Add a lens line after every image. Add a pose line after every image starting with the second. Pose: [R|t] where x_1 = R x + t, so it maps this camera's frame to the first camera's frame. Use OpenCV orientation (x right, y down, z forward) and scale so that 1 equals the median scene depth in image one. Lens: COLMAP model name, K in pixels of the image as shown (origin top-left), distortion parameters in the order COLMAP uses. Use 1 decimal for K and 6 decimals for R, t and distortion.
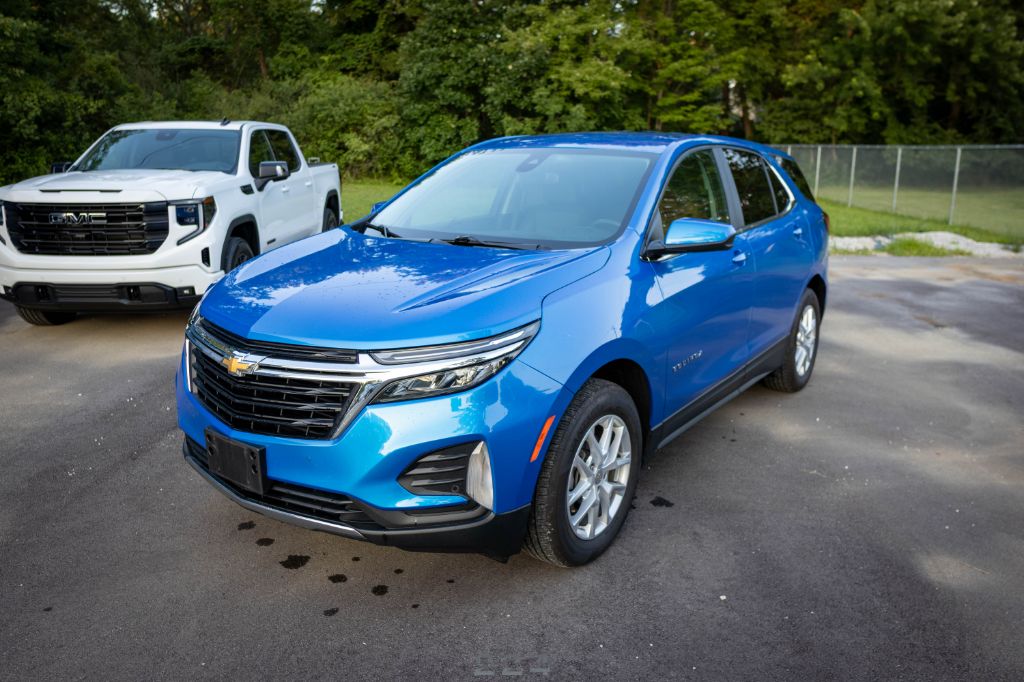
lens RADIAL K [[761.9, 0, 512.2], [0, 761.9, 330.3], [0, 0, 1]] dist [-0.115384, 0.080360]
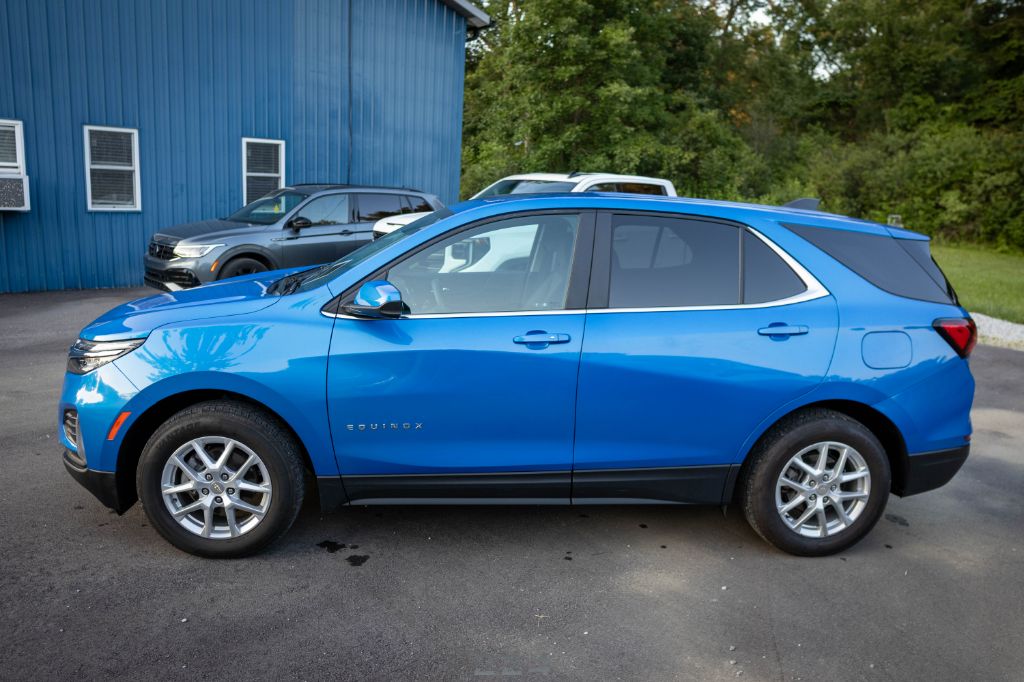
lens RADIAL K [[761.9, 0, 512.2], [0, 761.9, 330.3], [0, 0, 1]] dist [-0.115384, 0.080360]
pose [[0.661889, 0.152112, -0.734006, 0.107566], [-0.199879, 0.979556, 0.022757, -0.014168], [0.722462, 0.131650, 0.678761, 0.045673]]
